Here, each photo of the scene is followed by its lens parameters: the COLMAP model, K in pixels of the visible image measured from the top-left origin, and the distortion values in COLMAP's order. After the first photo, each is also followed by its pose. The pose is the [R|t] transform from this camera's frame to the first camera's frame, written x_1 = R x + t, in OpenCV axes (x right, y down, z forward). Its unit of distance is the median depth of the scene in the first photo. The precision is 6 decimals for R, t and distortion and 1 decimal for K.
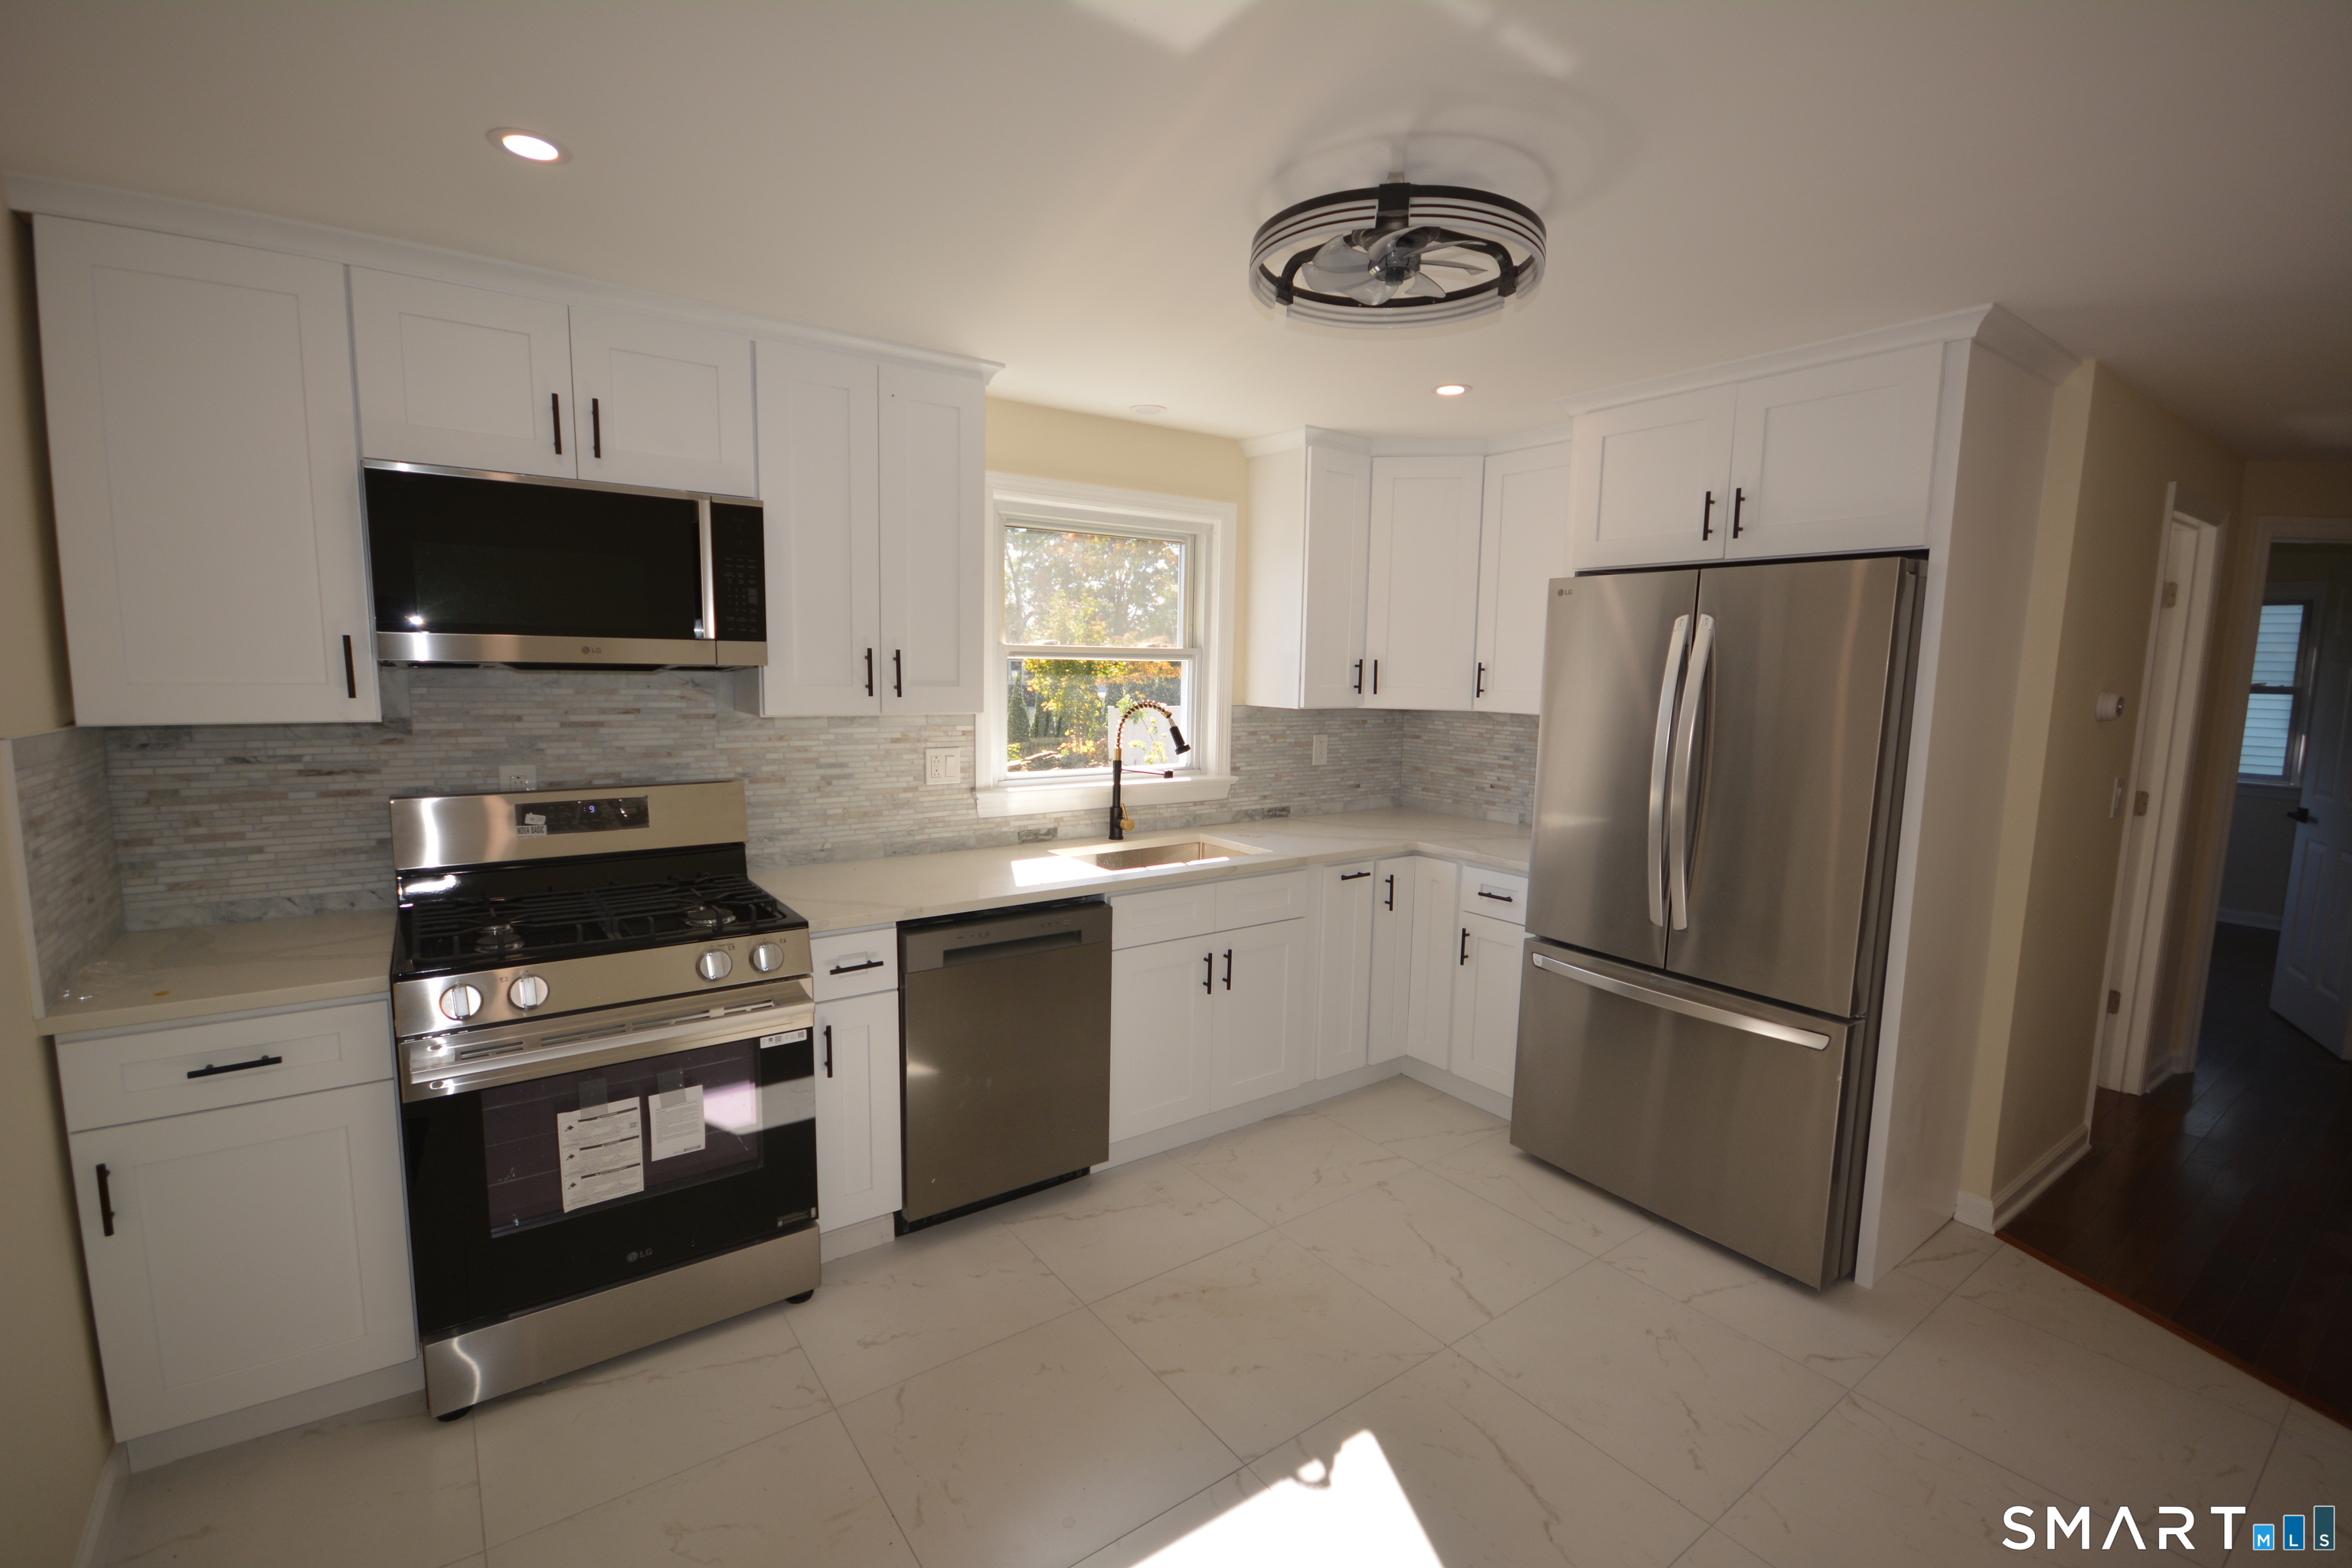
lens RADIAL K [[1035.0, 0, 1185.9], [0, 1035.0, 788.3], [0, 0, 1]] dist [0.006396, -0.009261]
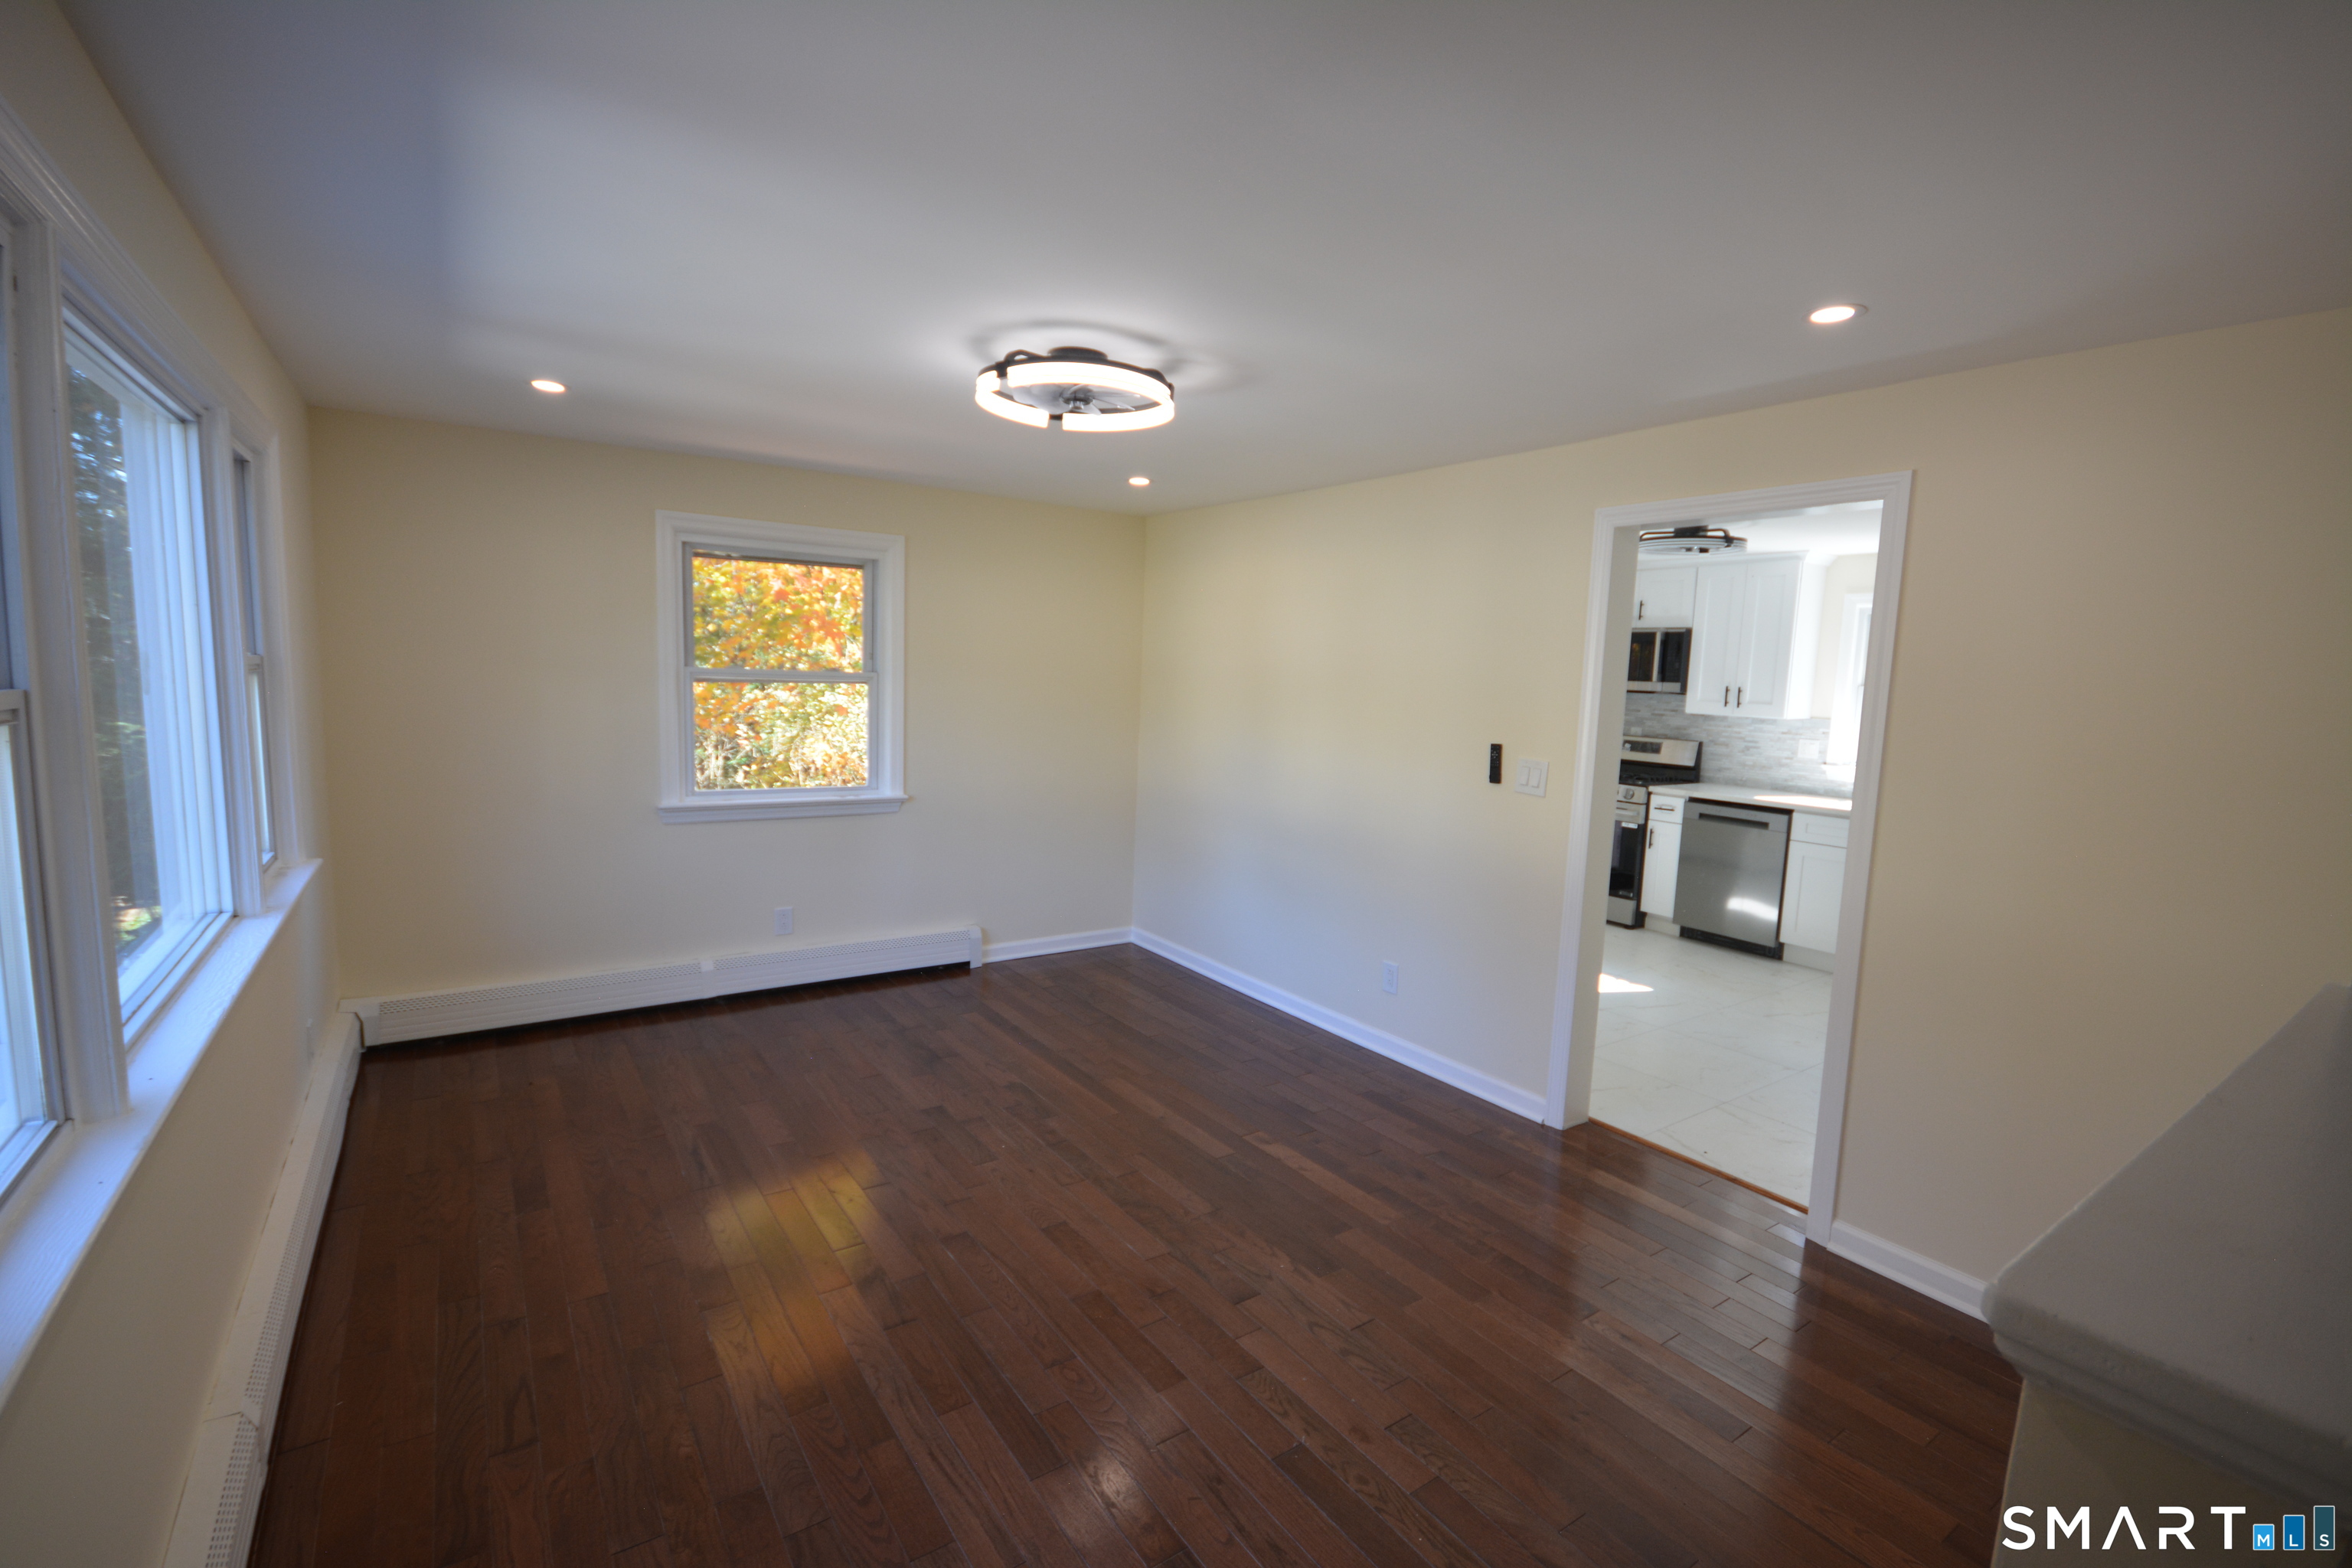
lens RADIAL K [[1035.0, 0, 1174.0], [0, 1035.0, 792.8], [0, 0, 1]] dist [0.006396, -0.009261]
pose [[-0.024183, 0.102281, -0.994462, 2.044335], [-0.156981, 0.982023, 0.104819, 0.050184], [0.987305, 0.158647, -0.007692, -0.168543]]
